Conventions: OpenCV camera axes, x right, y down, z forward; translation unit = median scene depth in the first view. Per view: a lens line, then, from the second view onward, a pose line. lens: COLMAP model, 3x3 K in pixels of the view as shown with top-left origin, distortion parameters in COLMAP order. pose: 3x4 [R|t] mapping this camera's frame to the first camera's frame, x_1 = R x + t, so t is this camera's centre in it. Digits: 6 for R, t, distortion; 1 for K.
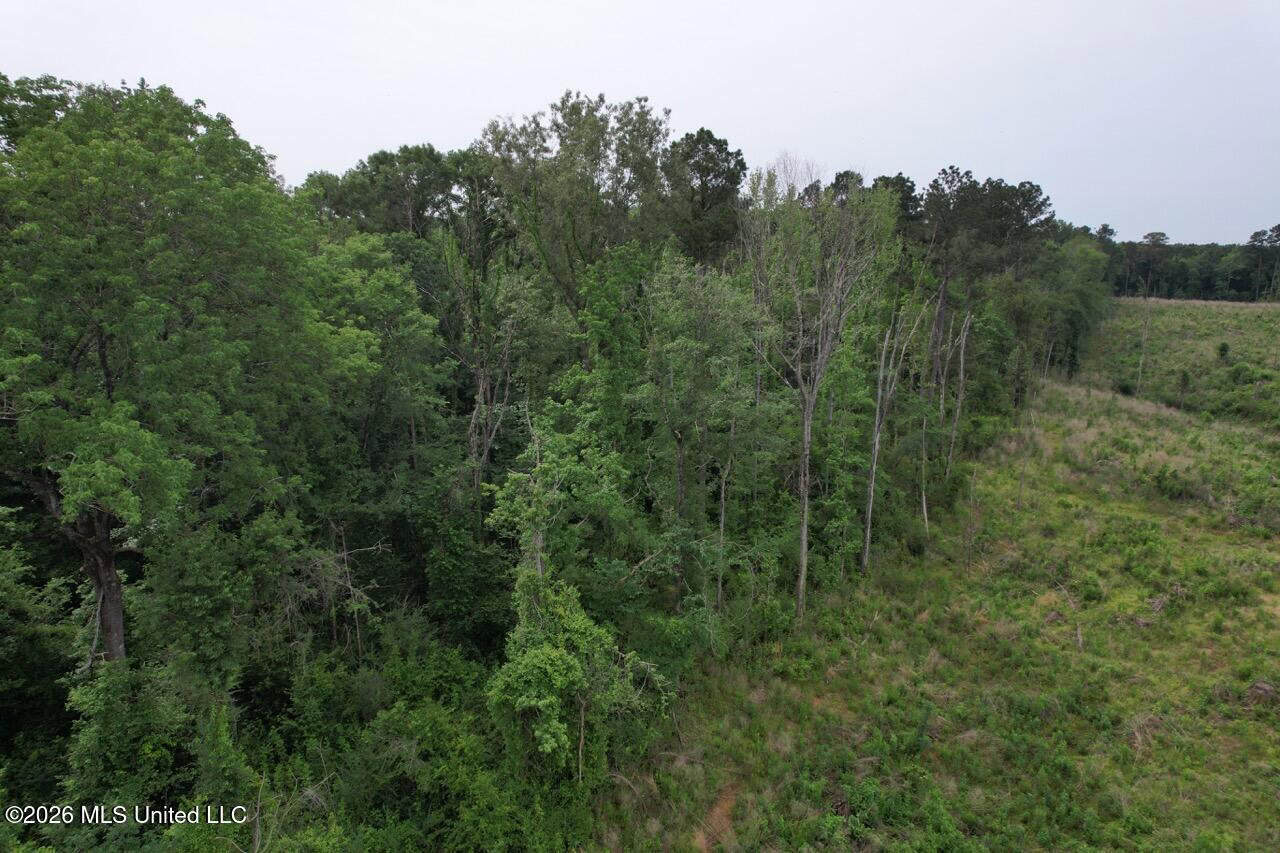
lens RADIAL K [[859.4, 0, 665.4], [0, 859.4, 427.9], [0, 0, 1]] dist [-0.071394, 0.071007]
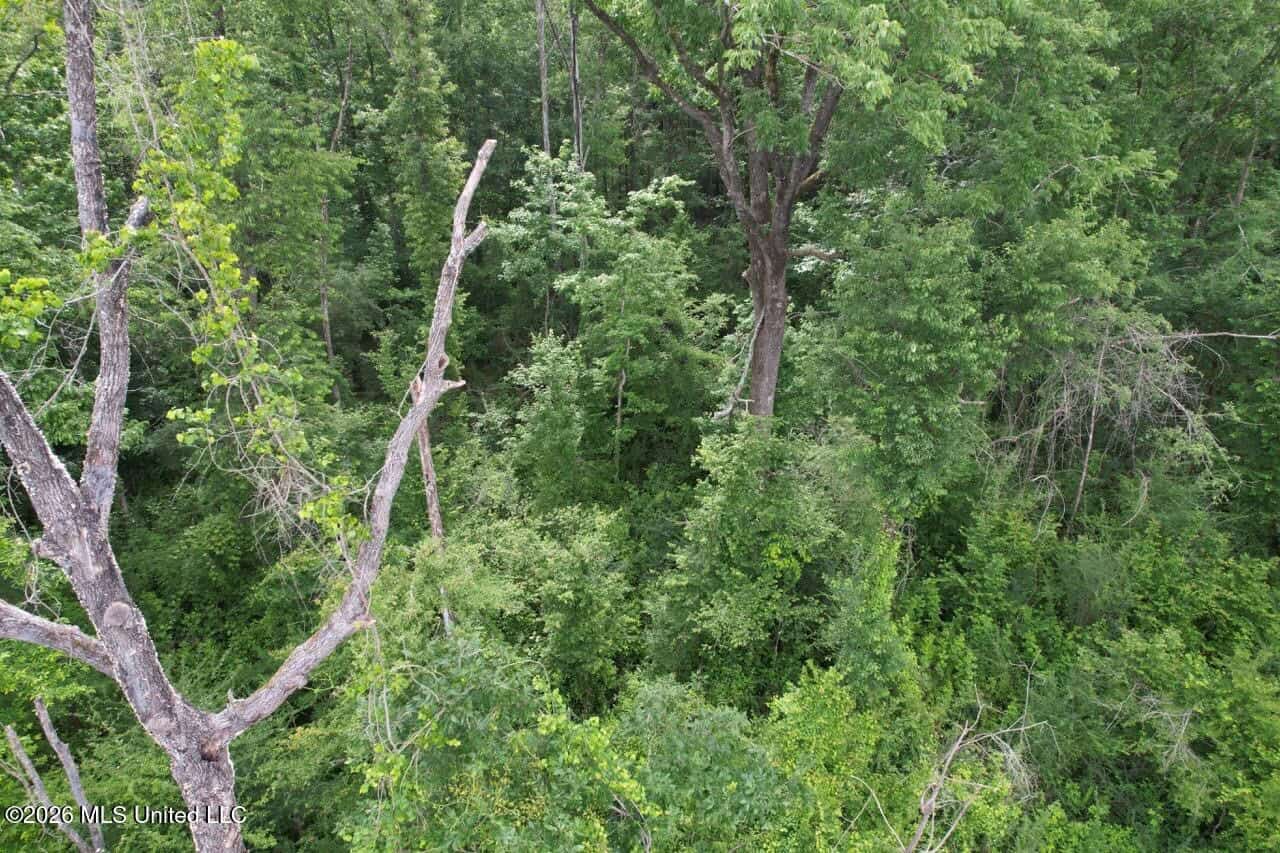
lens RADIAL K [[859.4, 0, 638.4], [0, 859.4, 424.3], [0, 0, 1]] dist [-0.071394, 0.071007]
pose [[0.722349, 0.283869, -0.630580, -0.265310], [-0.144657, 0.953716, 0.263627, 0.106291], [0.676230, -0.099213, 0.729979, 0.398962]]
